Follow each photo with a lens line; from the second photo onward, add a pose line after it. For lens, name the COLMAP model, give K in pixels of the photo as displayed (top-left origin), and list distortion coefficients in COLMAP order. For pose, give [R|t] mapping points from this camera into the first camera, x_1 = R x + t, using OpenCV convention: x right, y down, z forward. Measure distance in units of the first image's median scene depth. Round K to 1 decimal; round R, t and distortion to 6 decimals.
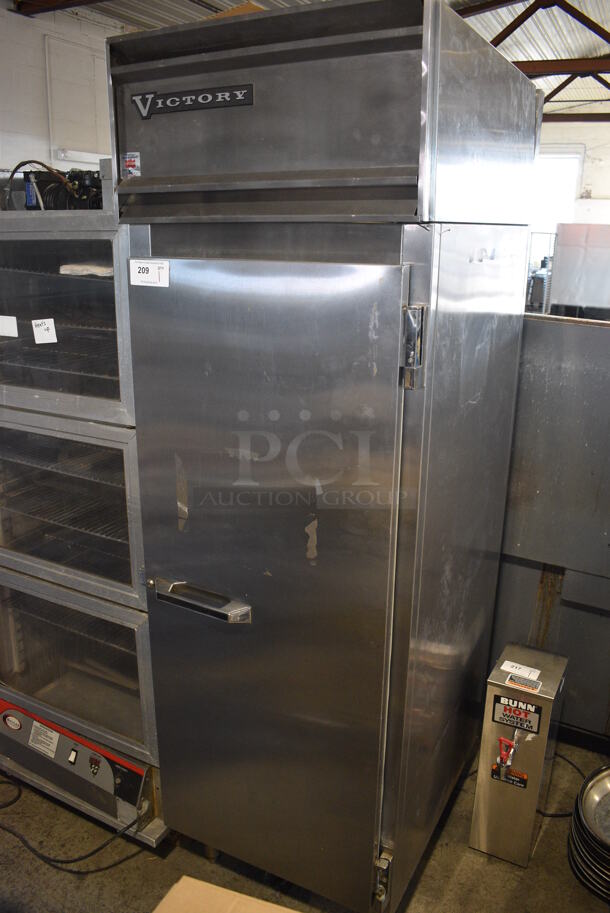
lens RADIAL K [[736.7, 0, 303.3], [0, 736.7, 452.0], [0, 0, 1]] dist [-0.092278, 0.011076]
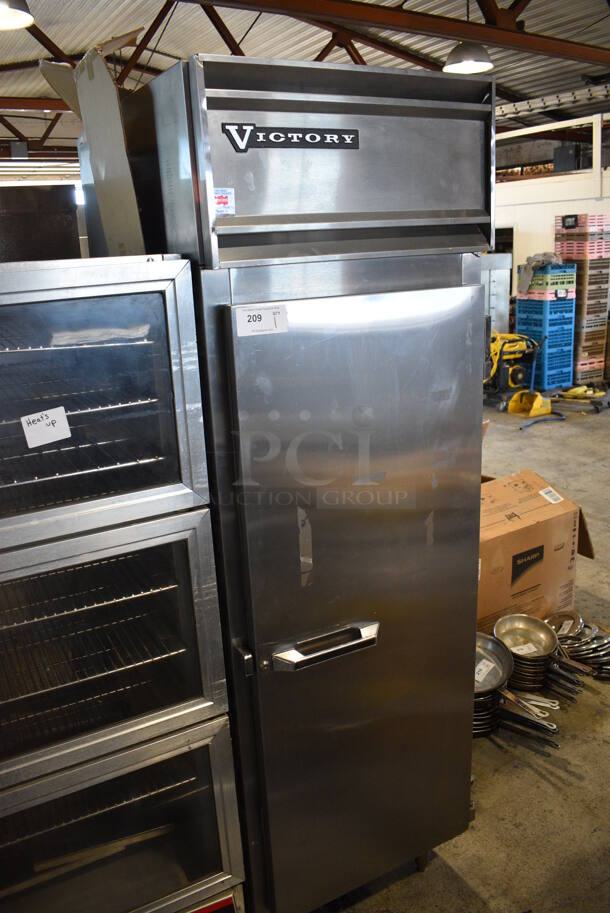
lens RADIAL K [[736.7, 0, 302.7], [0, 736.7, 461.5], [0, 0, 1]] dist [-0.092278, 0.011076]
pose [[0.548596, -0.266527, 0.792468, -1.023810], [0.299034, 0.947680, 0.111719, -0.176961], [-0.780783, 0.175686, 0.599594, 0.473468]]
